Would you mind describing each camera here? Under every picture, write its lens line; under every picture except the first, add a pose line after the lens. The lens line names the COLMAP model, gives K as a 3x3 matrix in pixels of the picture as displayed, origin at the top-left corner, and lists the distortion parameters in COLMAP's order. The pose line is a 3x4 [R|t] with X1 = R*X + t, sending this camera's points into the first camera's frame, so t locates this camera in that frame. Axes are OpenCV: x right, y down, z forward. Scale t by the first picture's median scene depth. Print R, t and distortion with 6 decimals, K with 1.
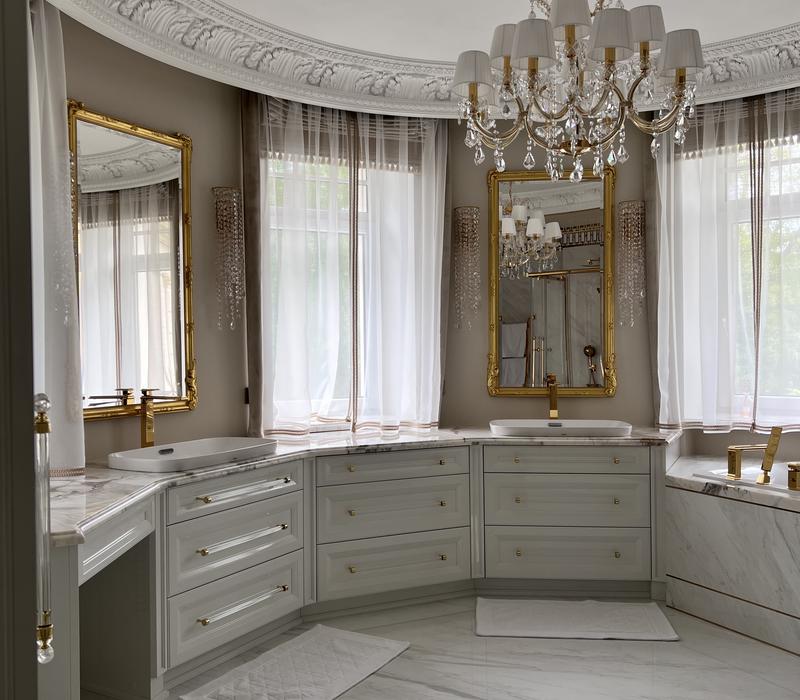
lens RADIAL K [[813.3, 0, 400.0], [0, 813.3, 350.0], [0, 0, 1]] dist [0.164056, -0.379963]
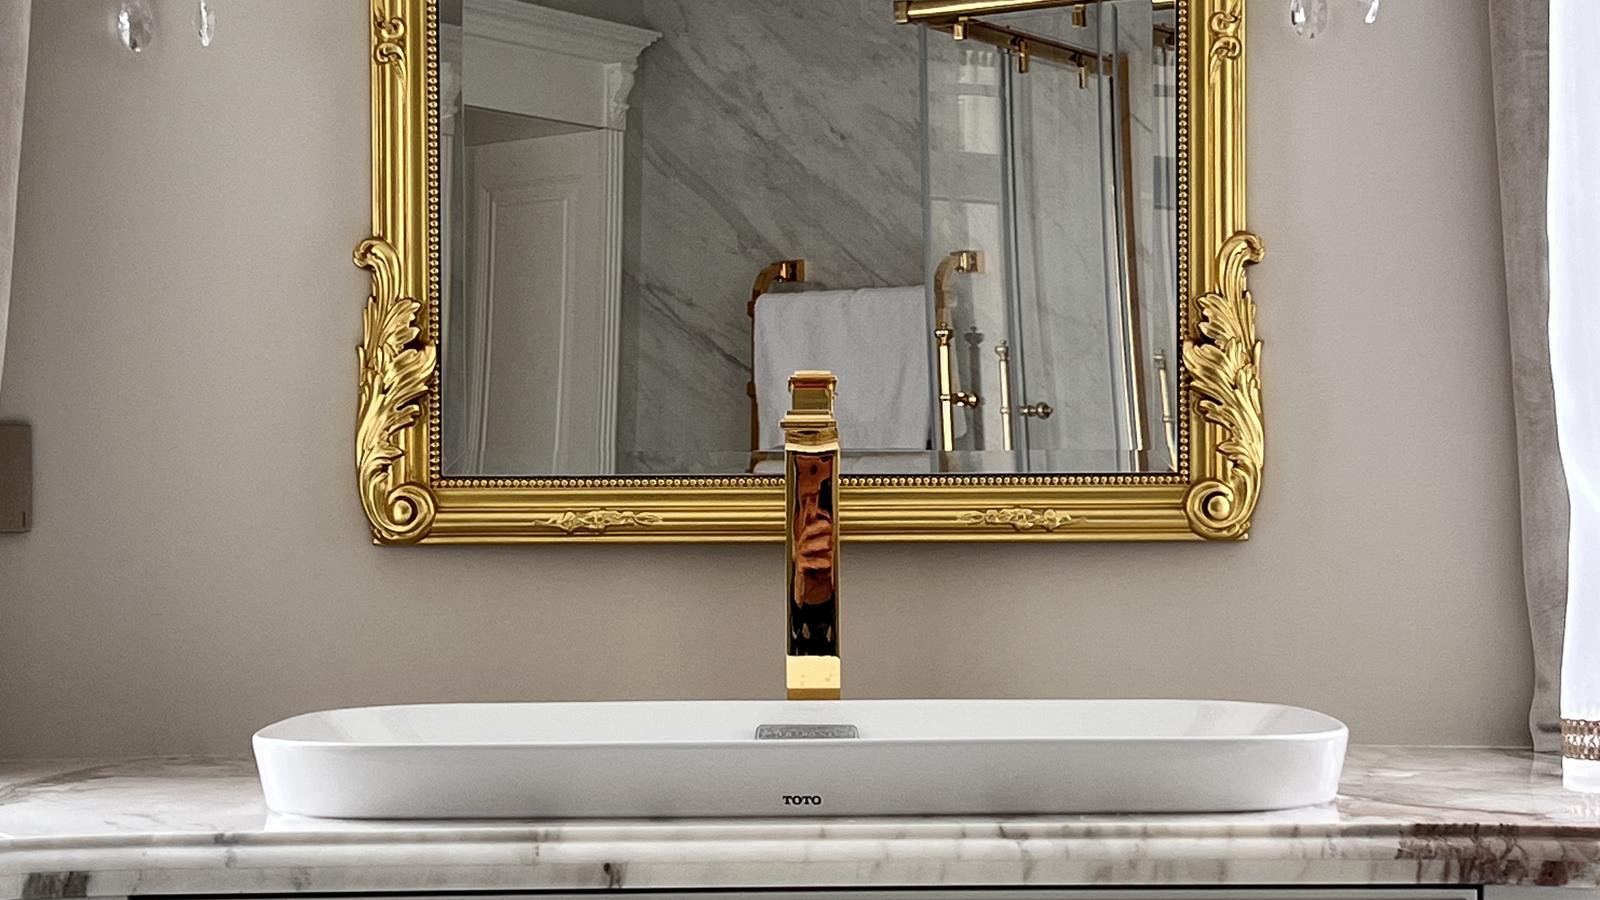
lens RADIAL K [[3304.9, 0, 800.0], [0, 3304.9, 450.0], [0, 0, 1]] dist [0.179464, 0.042944]
pose [[0.997399, 0.001790, 0.072061, 0.162167], [-0.000139, 0.999737, -0.022918, 0.061351], [-0.072084, 0.022848, 0.997137, 0.498909]]
